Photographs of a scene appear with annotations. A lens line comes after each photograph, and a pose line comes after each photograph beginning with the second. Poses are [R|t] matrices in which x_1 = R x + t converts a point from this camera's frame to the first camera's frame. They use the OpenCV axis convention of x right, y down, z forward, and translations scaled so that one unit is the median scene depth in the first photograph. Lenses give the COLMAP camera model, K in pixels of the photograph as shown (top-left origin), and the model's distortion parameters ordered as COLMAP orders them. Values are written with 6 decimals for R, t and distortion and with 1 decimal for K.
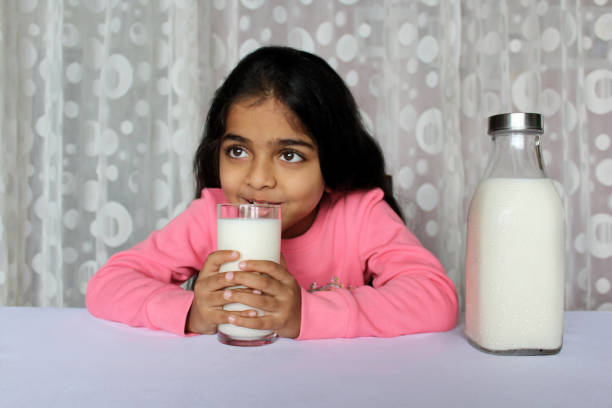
lens RADIAL K [[1317.8, 0, 304.1], [0, 1317.8, 205.2], [0, 0, 1]] dist [-0.044728, -0.354637]
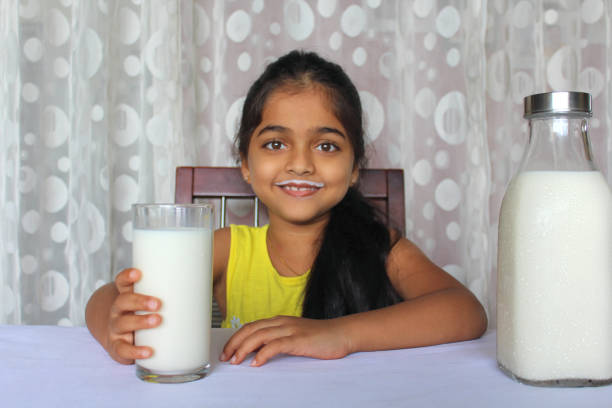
lens RADIAL K [[1191.2, 0, 317.5], [0, 1191.2, 203.1], [0, 0, 1]] dist [0.050392, 0.150028]
pose [[0.999993, -0.002626, -0.002593, 0.011116], [0.002626, 0.999997, 0.000236, -0.001238], [0.002593, -0.000243, 0.999997, 0.226327]]
